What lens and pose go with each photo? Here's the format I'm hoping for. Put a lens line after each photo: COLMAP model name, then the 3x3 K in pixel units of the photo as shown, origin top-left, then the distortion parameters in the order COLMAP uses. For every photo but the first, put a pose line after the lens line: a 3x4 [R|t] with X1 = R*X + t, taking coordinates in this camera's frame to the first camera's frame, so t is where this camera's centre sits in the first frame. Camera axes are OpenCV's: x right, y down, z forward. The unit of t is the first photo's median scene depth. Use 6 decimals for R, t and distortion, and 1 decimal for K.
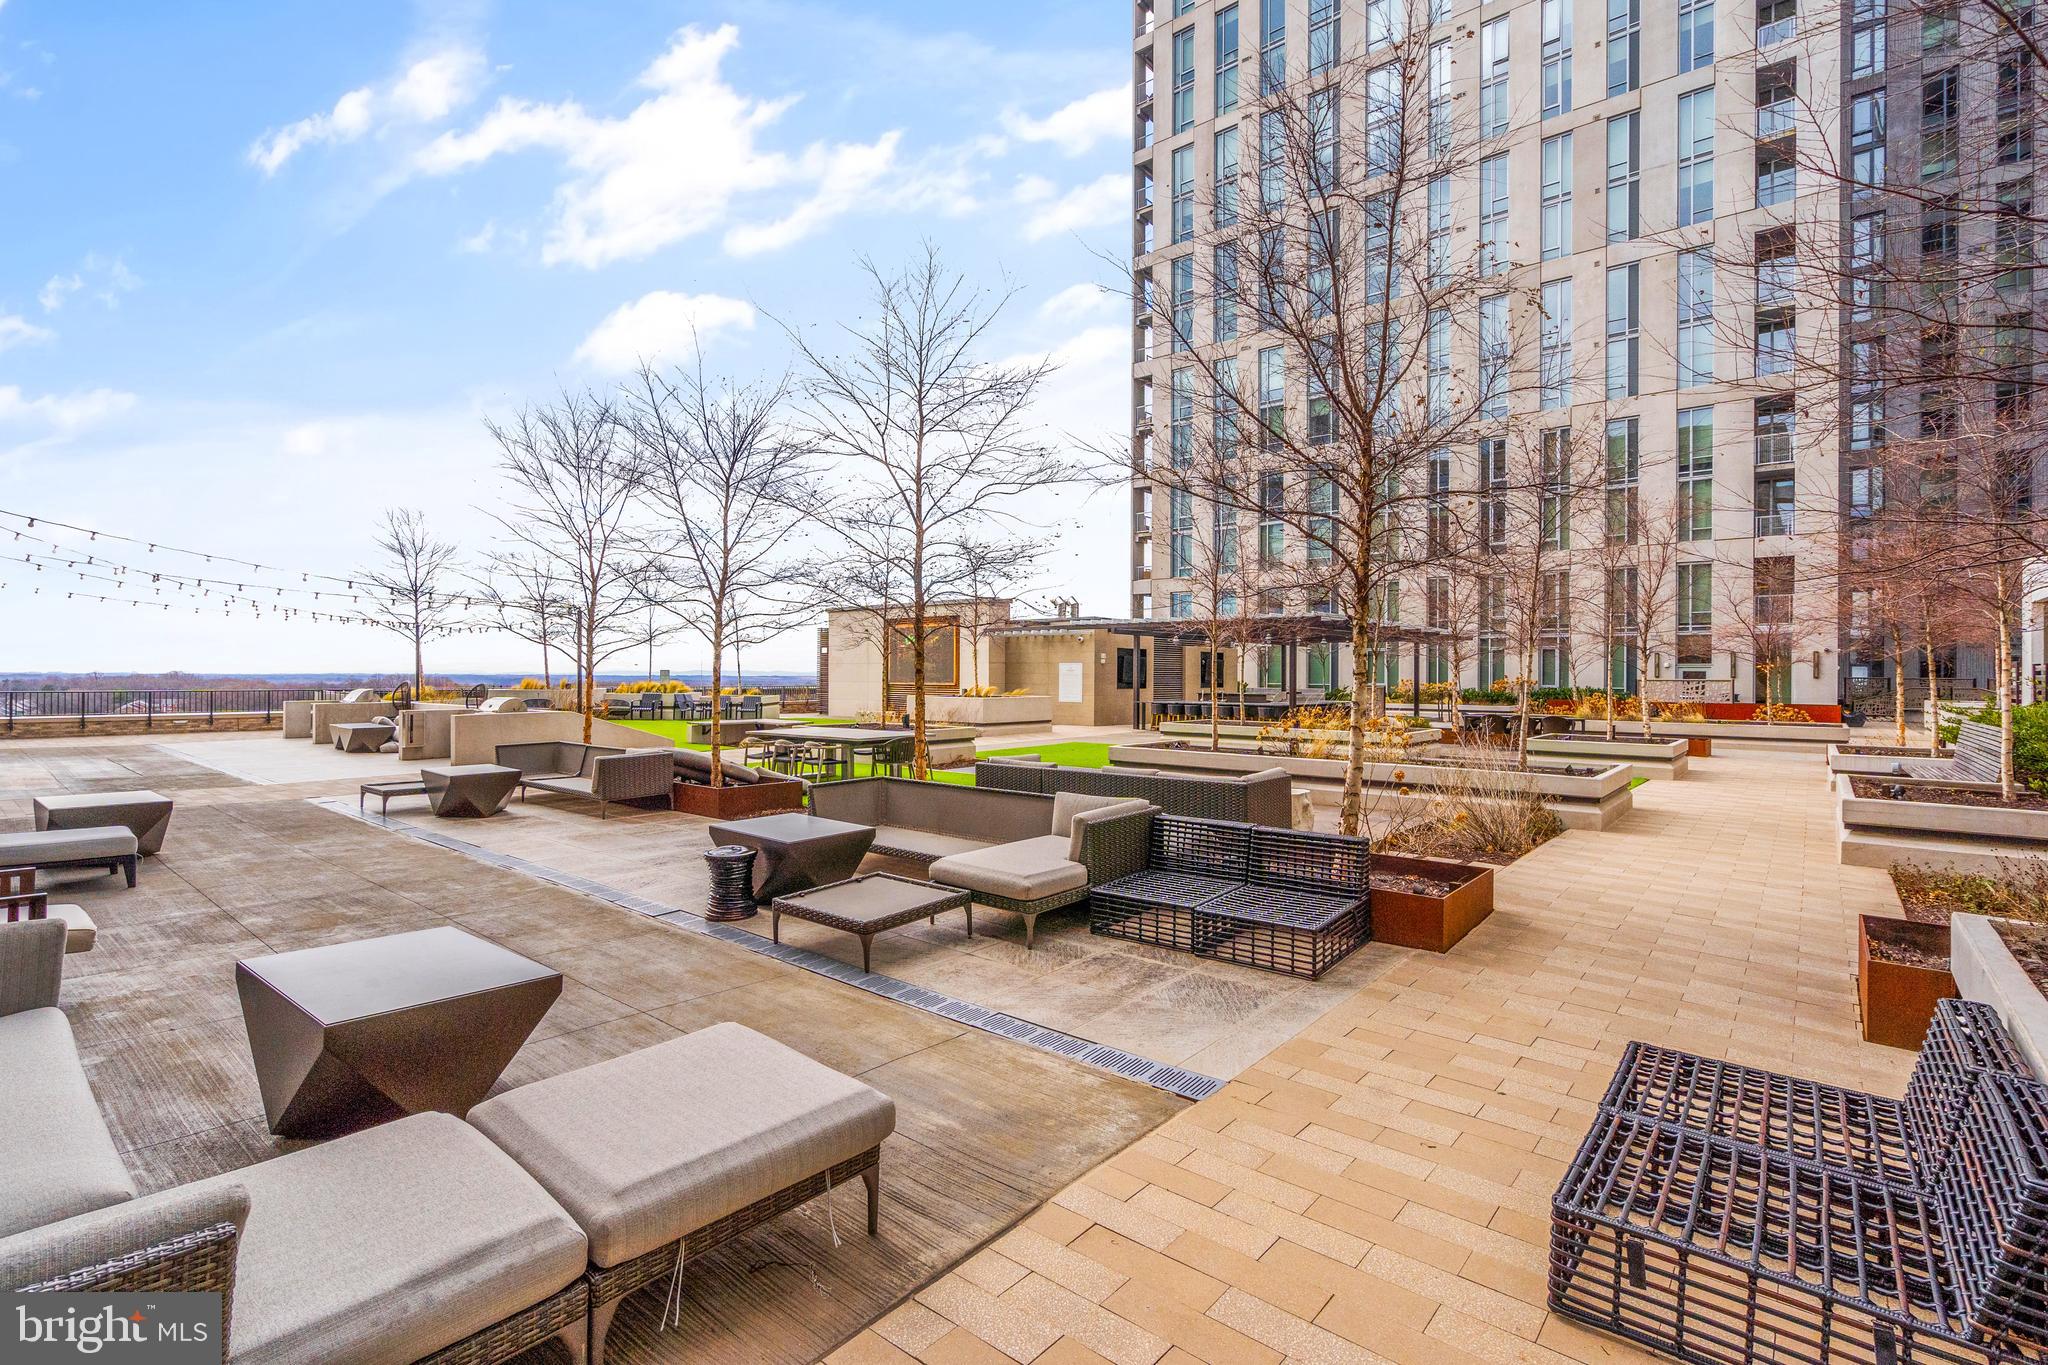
lens RADIAL K [[947.8, 0, 1019.0], [0, 947.8, 672.6], [0, 0, 1]] dist [0.002097, -0.000421]
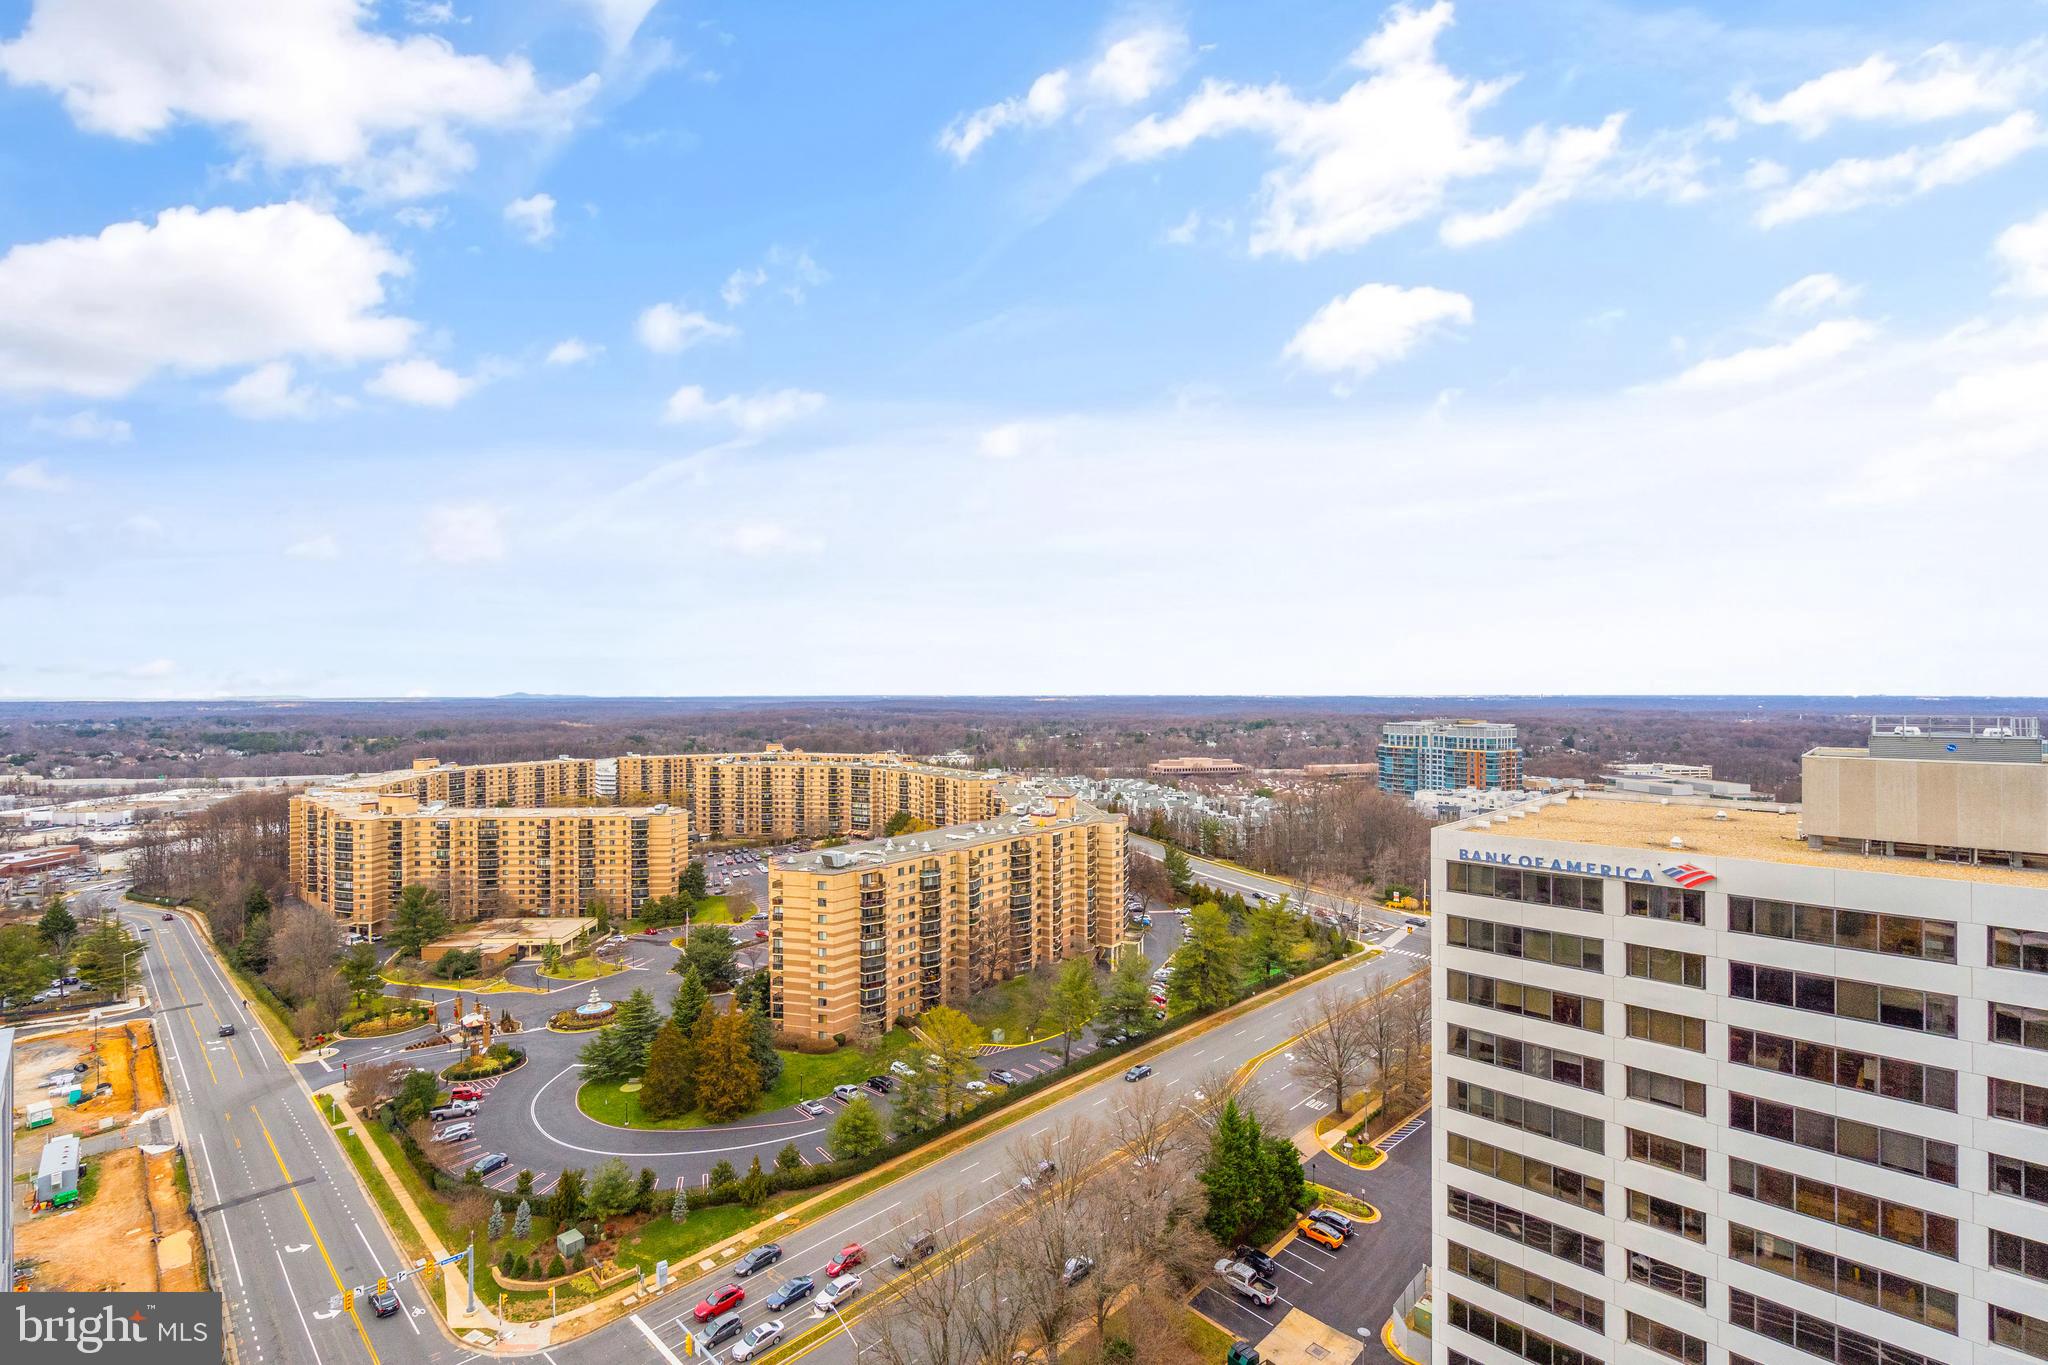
lens RADIAL K [[947.8, 0, 1023.5], [0, 947.8, 691.8], [0, 0, 1]] dist [0.002097, -0.000421]
pose [[0.999995, -0.002991, 0.001060, -0.729741], [0.002983, 0.999965, 0.007865, -0.002532], [-0.001083, -0.007862, 0.999969, 0.048374]]
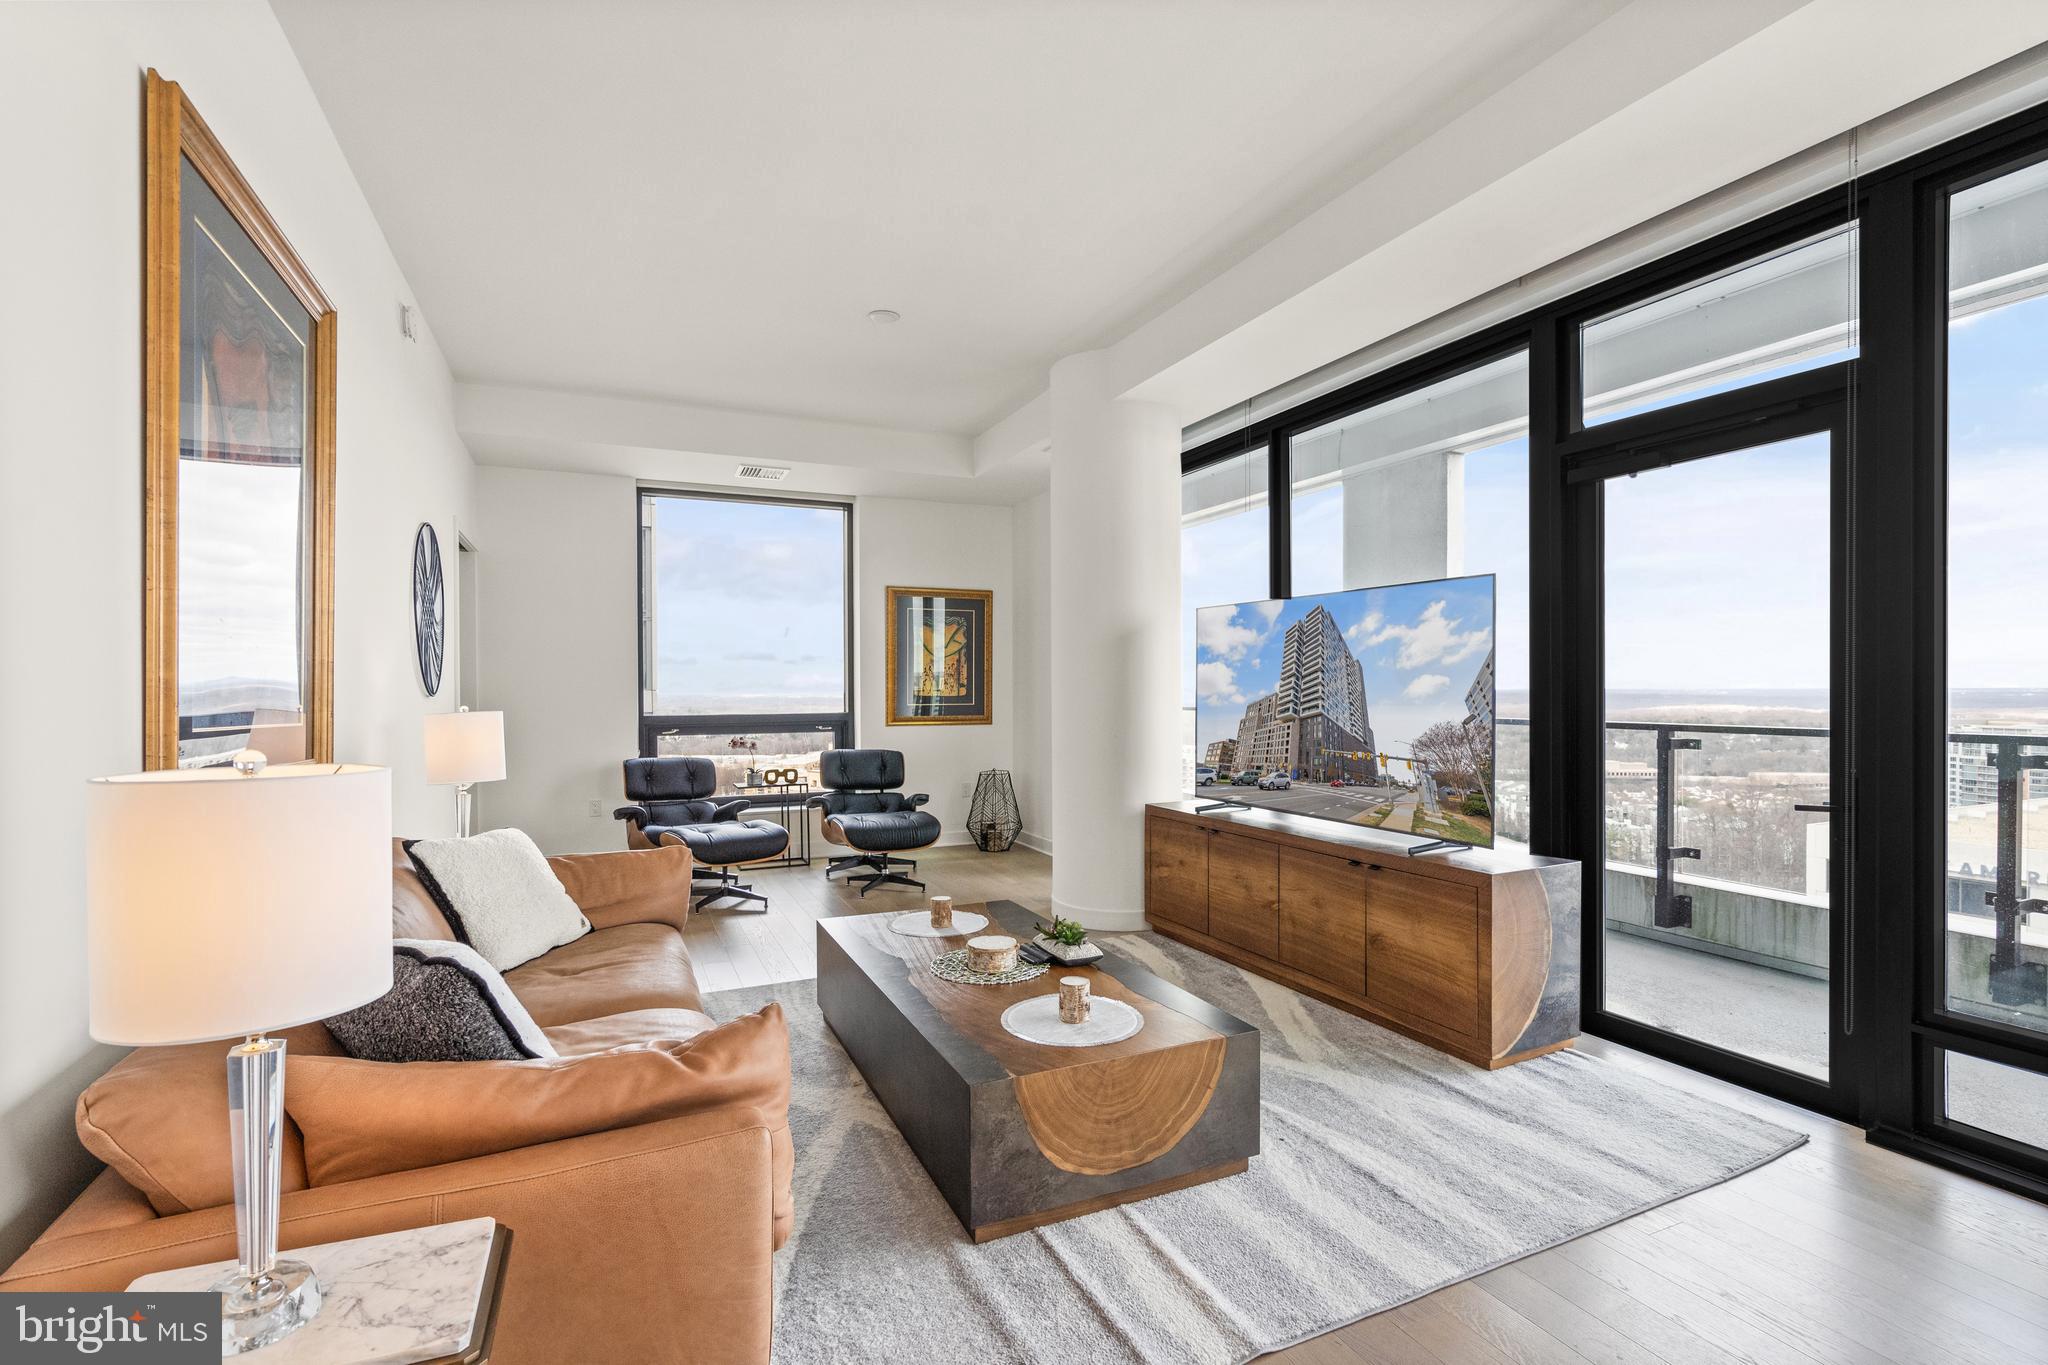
lens RADIAL K [[947.8, 0, 1018.7], [0, 947.8, 693.8], [0, 0, 1]] dist [0.002097, -0.000421]
pose [[0.582254, -0.003028, -0.813001, 1.707415], [0.003303, 0.999994, -0.001359, -0.326570], [0.813000, -0.001894, 0.582261, -2.449471]]
